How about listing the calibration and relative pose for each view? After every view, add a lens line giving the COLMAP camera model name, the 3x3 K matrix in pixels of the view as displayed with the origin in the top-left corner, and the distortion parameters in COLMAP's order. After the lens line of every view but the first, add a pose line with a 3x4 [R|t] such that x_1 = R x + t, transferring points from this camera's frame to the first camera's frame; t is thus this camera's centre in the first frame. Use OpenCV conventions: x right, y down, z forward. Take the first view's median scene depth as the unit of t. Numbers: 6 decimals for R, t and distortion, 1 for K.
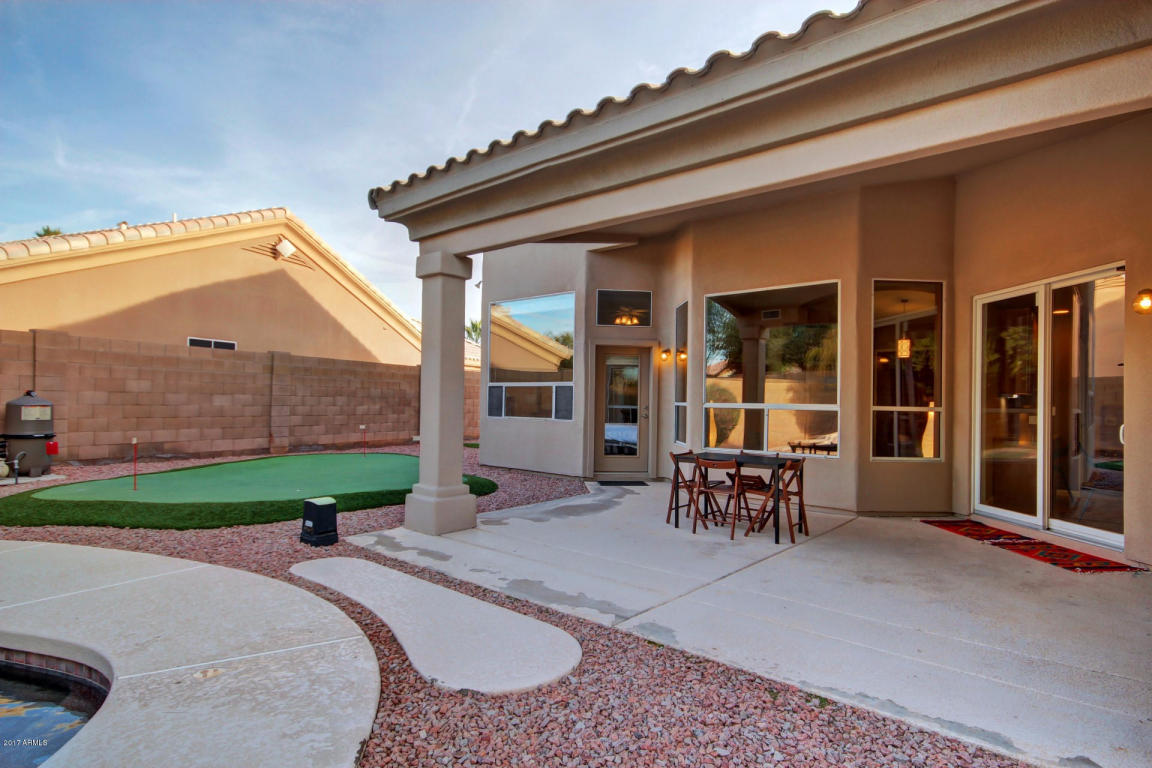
lens RADIAL K [[600.3, 0, 584.0], [0, 600.3, 385.9], [0, 0, 1]] dist [0.002342, 0.010114]
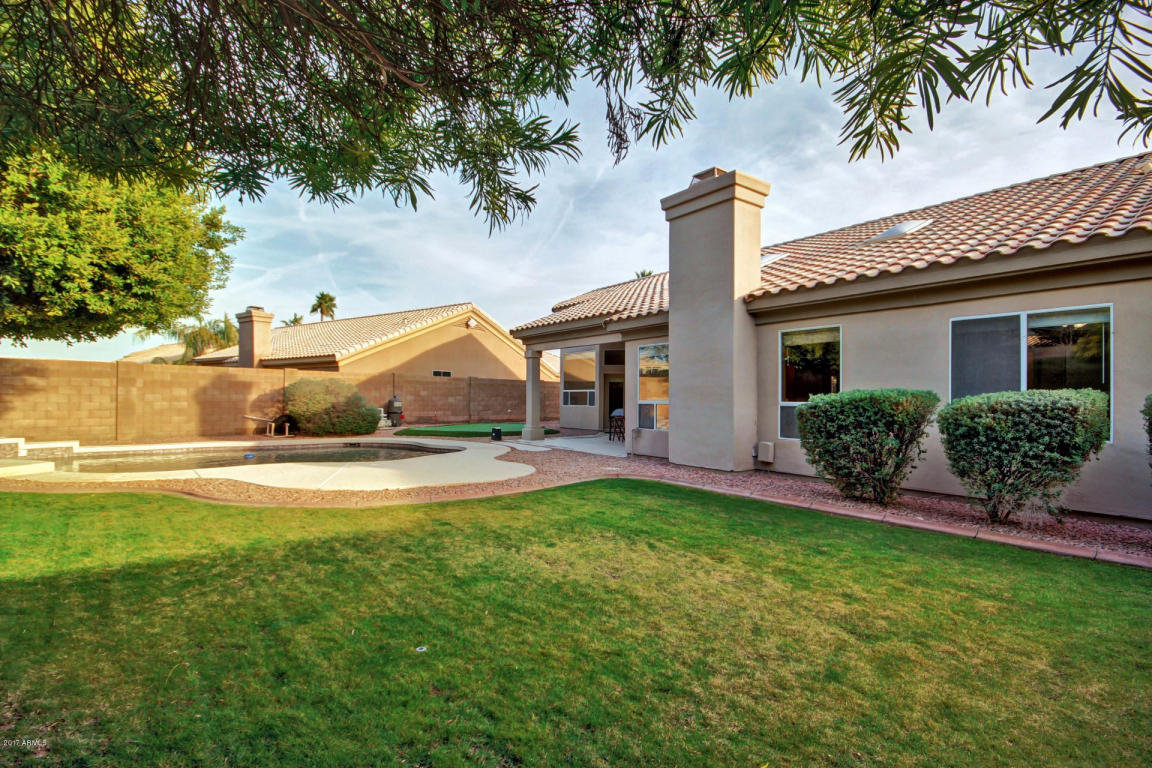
lens RADIAL K [[526.7, 0, 581.1], [0, 526.7, 396.1], [0, 0, 1]] dist [0.017659, -0.017500]
pose [[0.975528, -0.009852, -0.219654, 0.355089], [0.014636, 0.999690, 0.020164, -0.022273], [0.219388, -0.022886, 0.975369, -0.940259]]
